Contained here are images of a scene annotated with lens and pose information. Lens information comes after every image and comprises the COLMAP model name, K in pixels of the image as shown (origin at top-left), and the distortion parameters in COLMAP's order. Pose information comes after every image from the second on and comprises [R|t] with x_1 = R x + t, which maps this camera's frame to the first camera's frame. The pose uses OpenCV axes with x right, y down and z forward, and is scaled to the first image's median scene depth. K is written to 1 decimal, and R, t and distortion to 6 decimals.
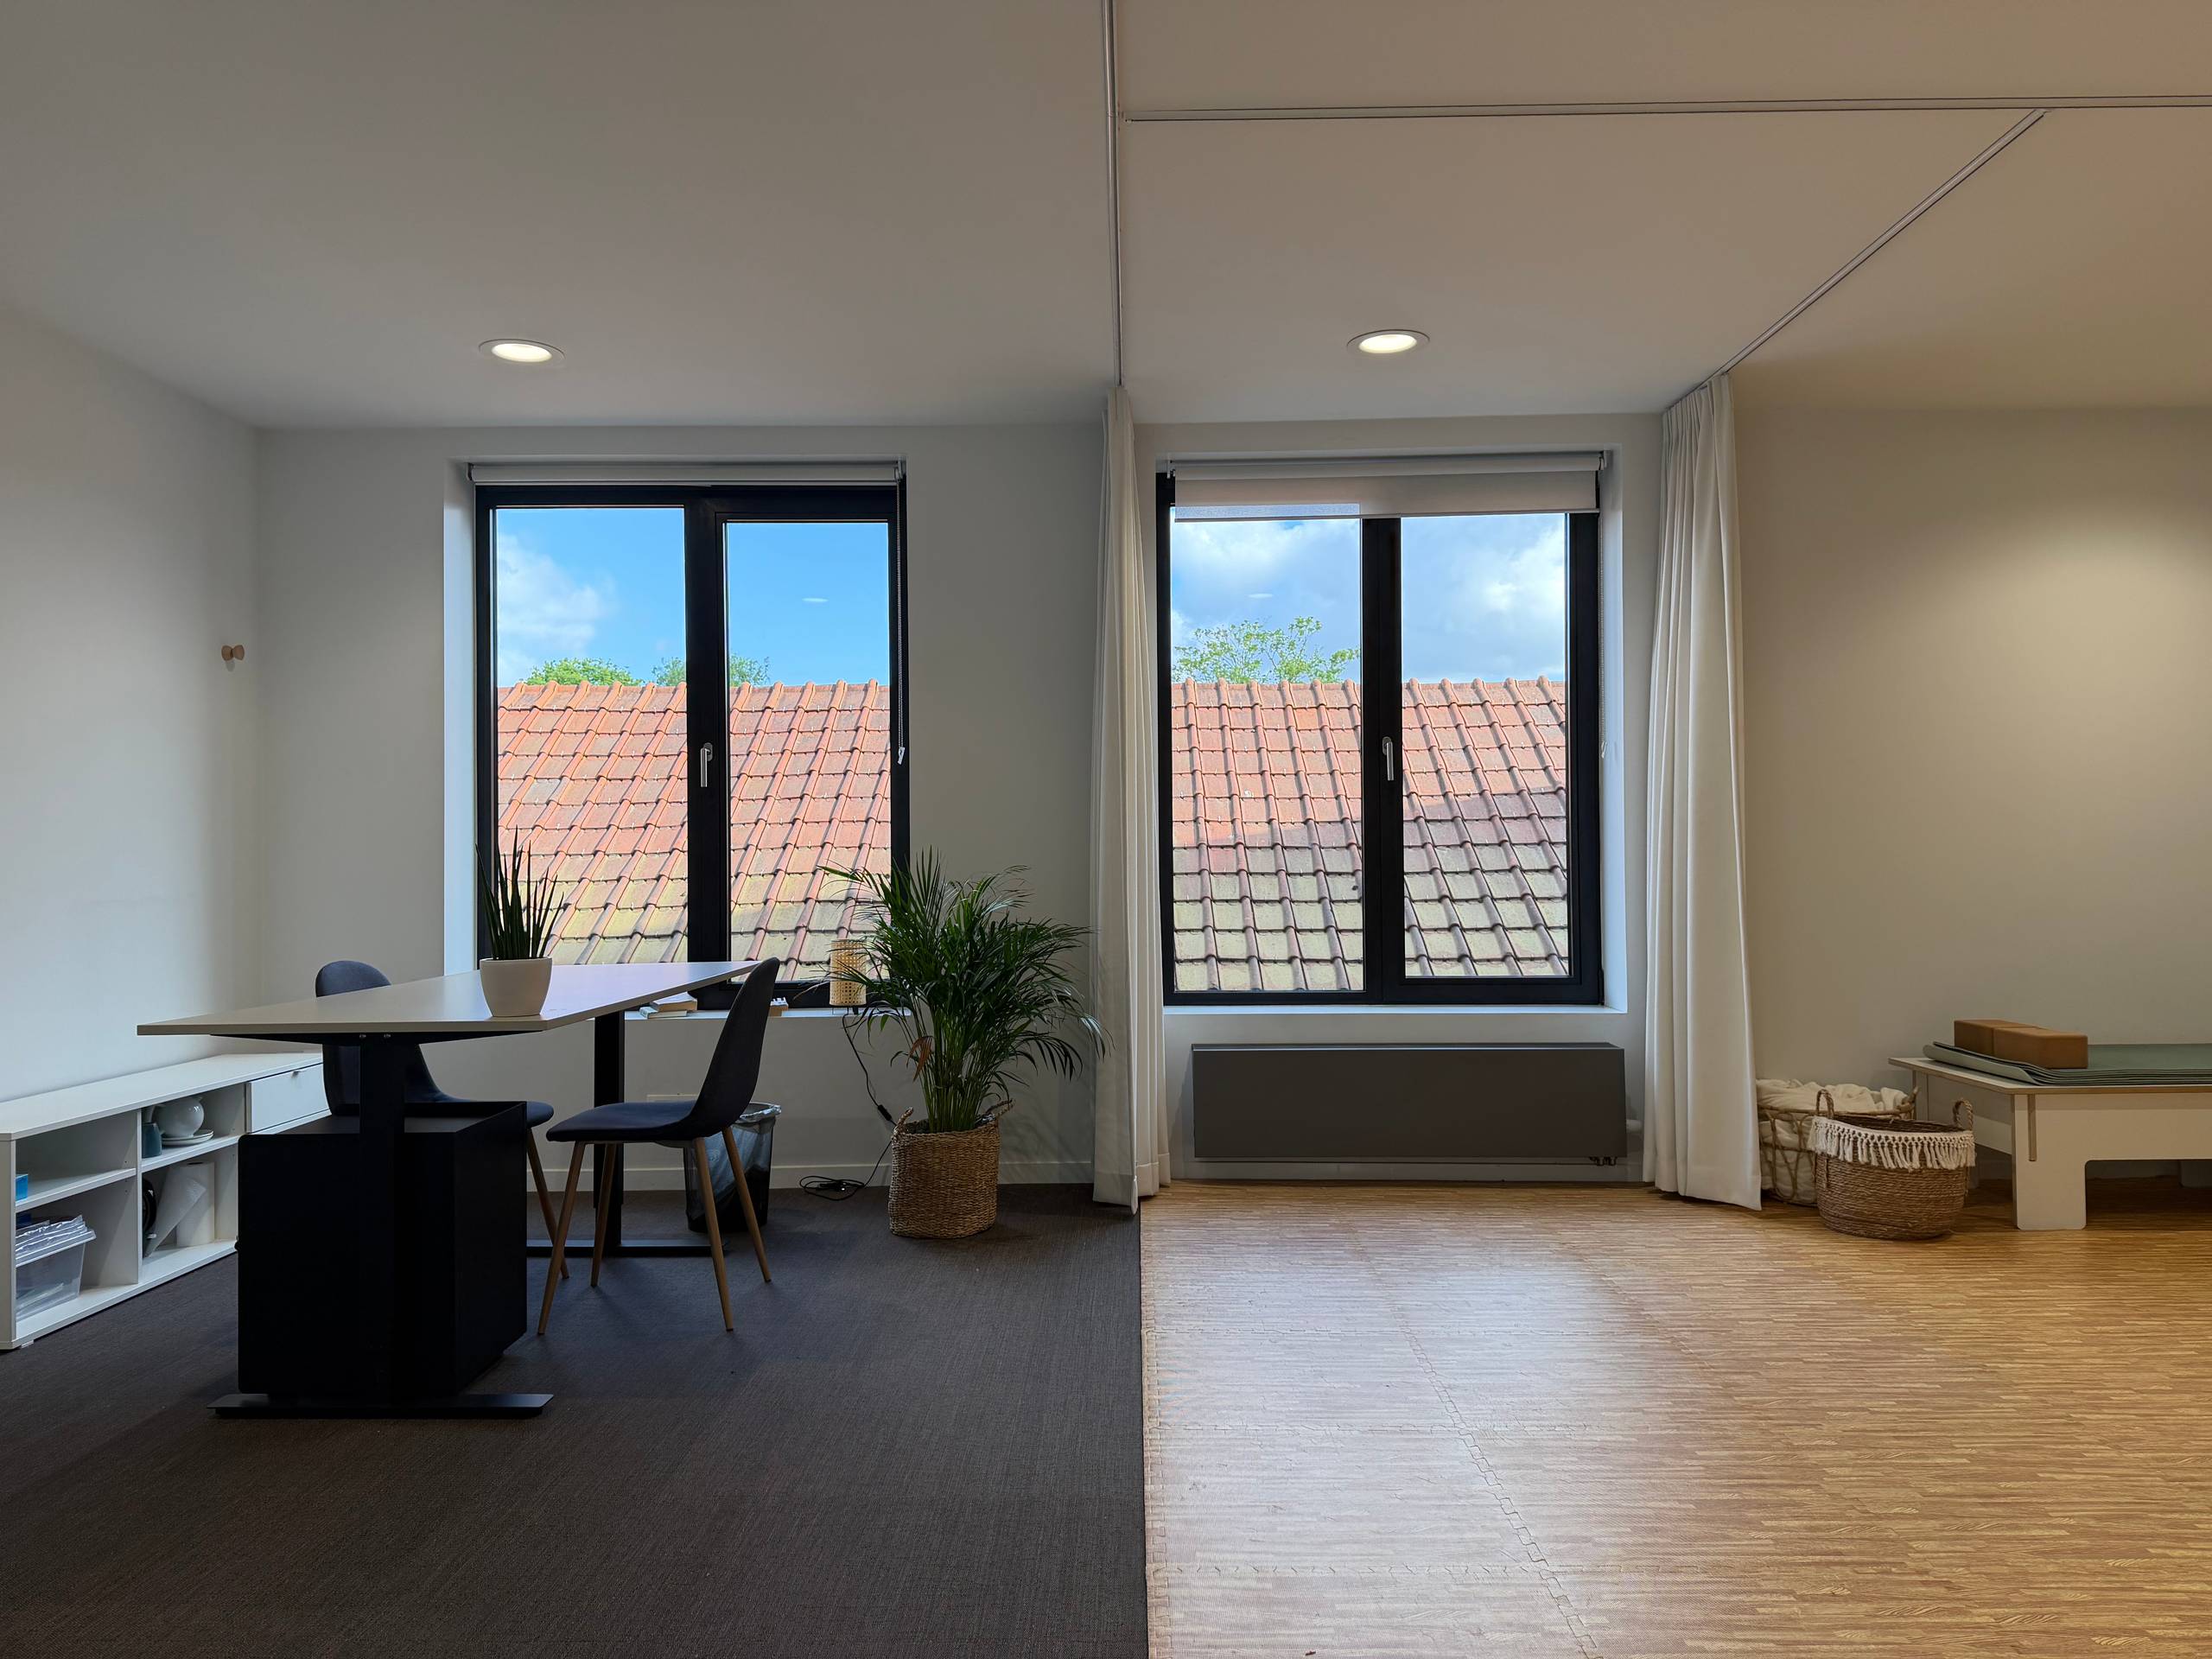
lens RADIAL K [[1544.8, 0, 1106.2], [0, 1544.8, 841.9], [0, 0, 1]] dist [0.054027, -0.056193]
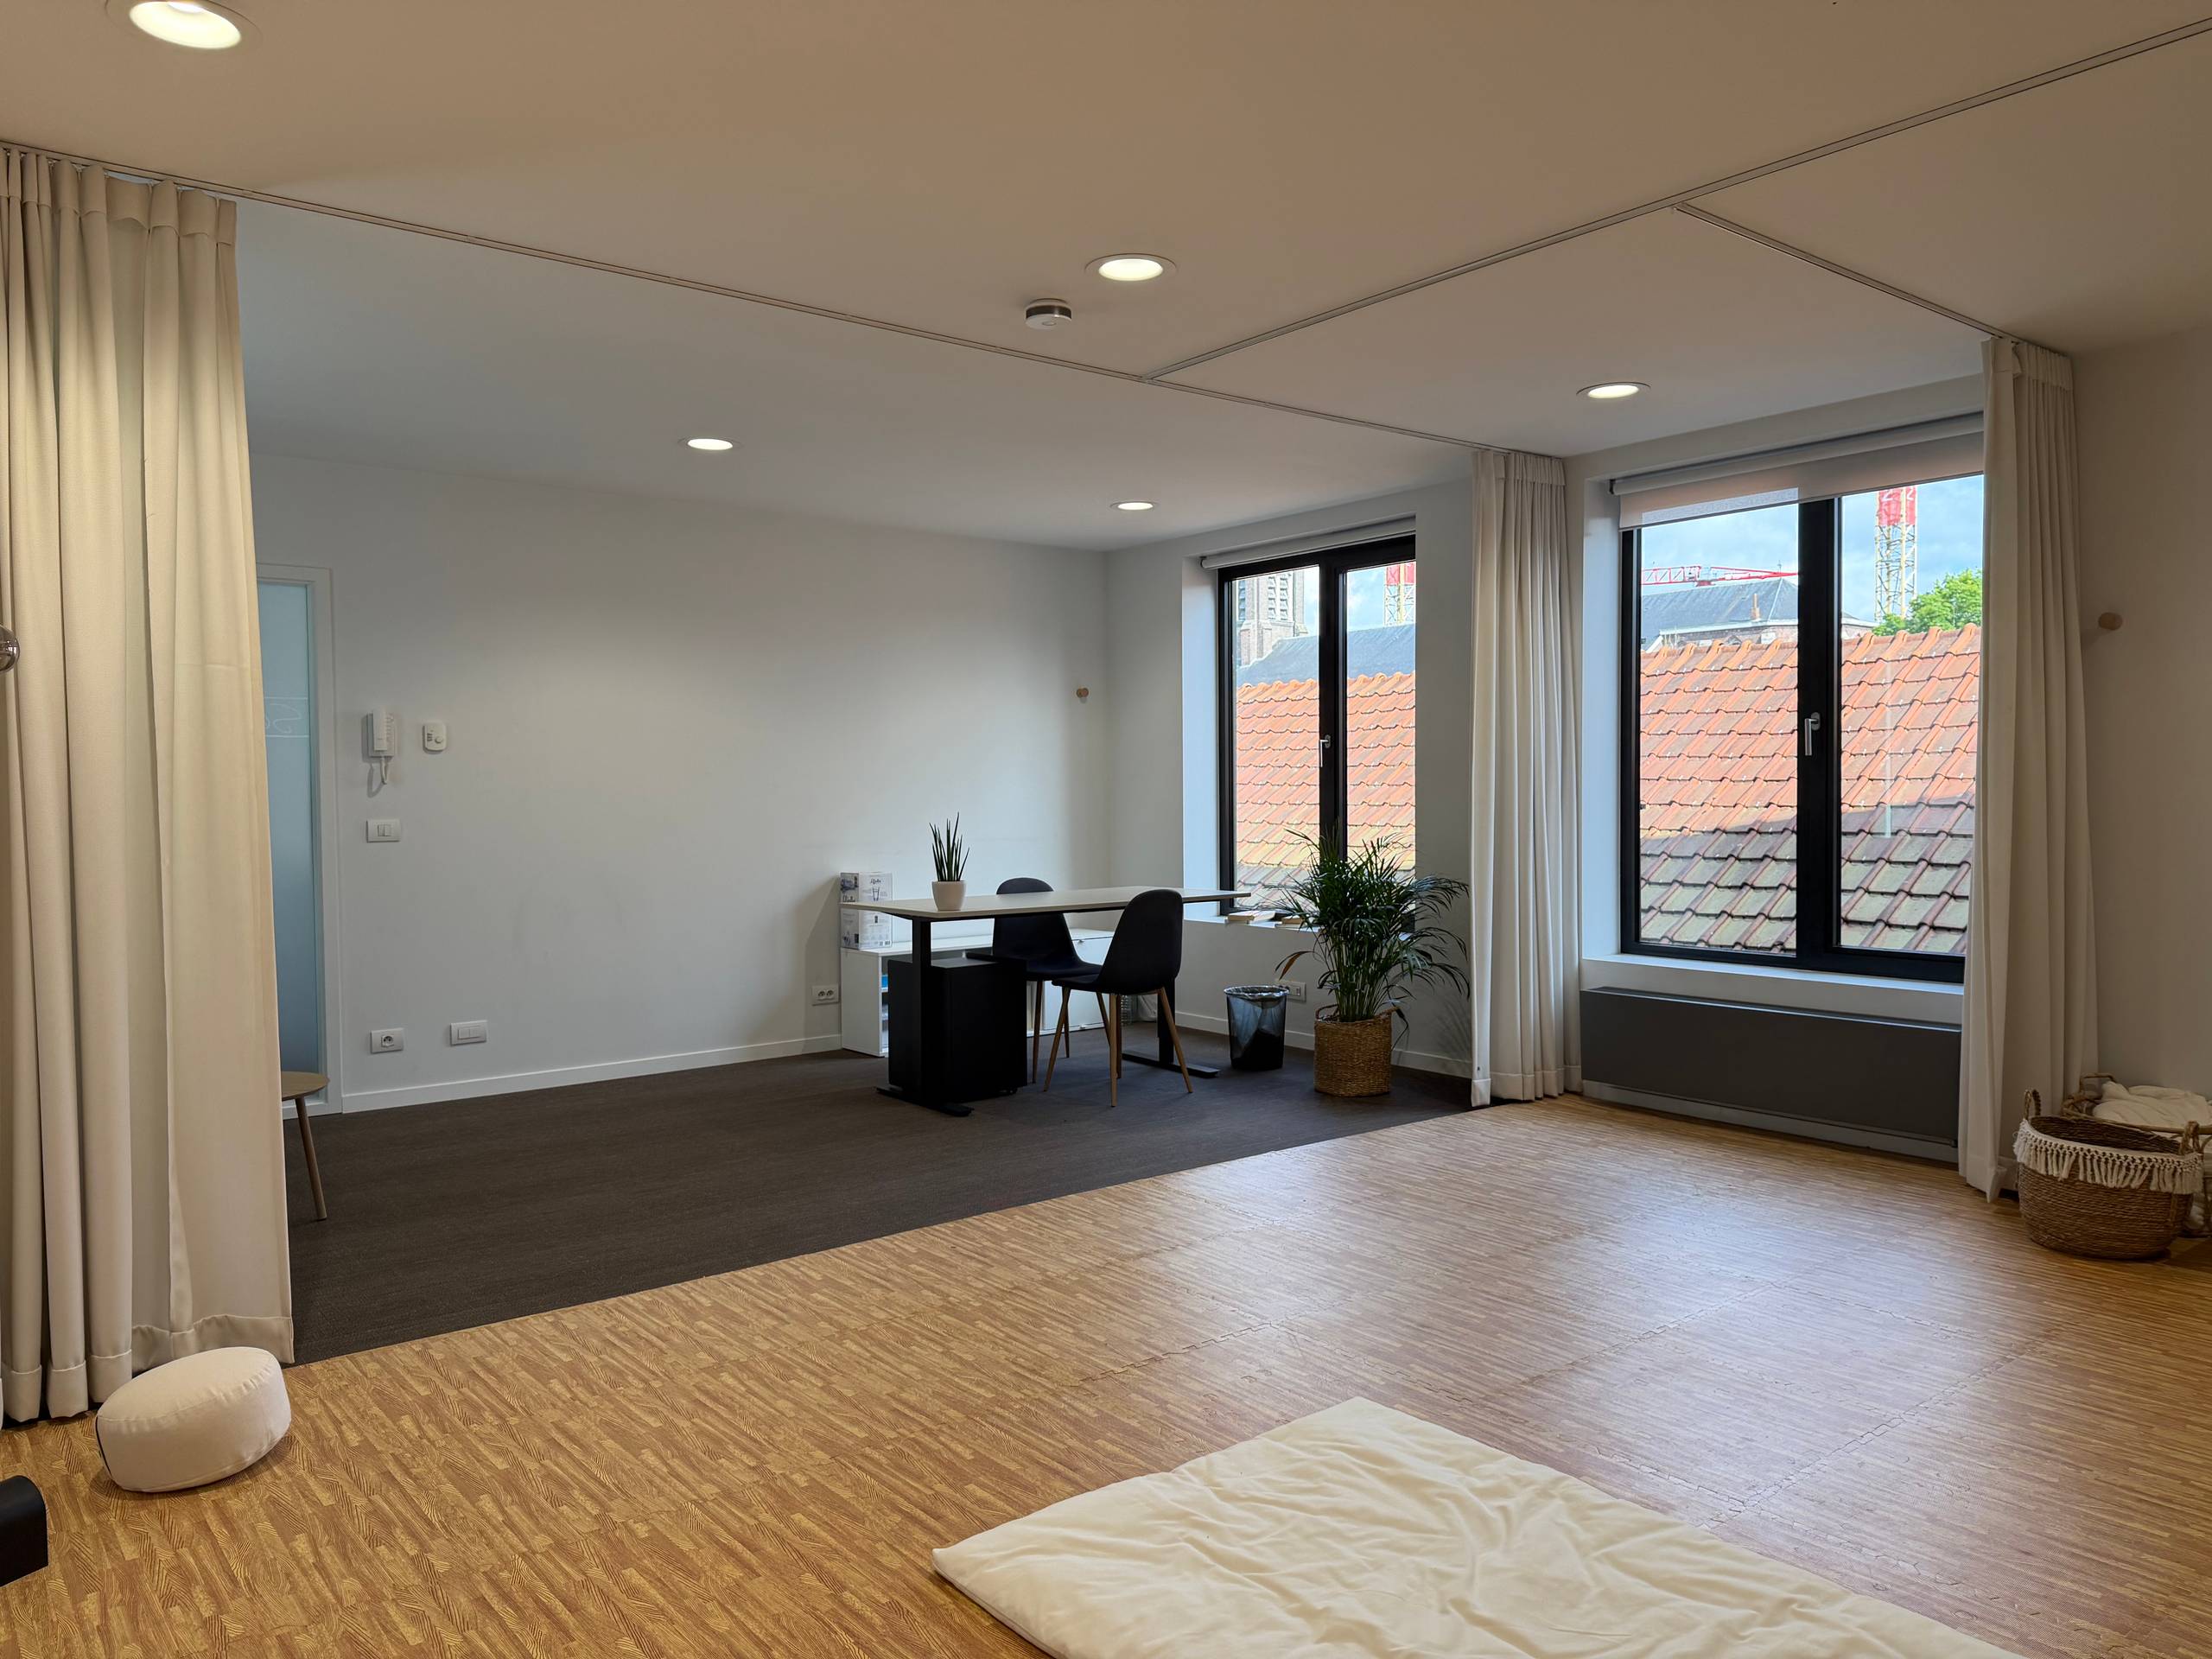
lens RADIAL K [[1544.8, 0, 1100.7], [0, 1544.8, 813.7], [0, 0, 1]] dist [0.054027, -0.056193]
pose [[0.633637, 0.017591, -0.773430, 0.819909], [0.005605, 0.999611, 0.027328, -0.037279], [0.773610, -0.021651, 0.633292, -0.039597]]
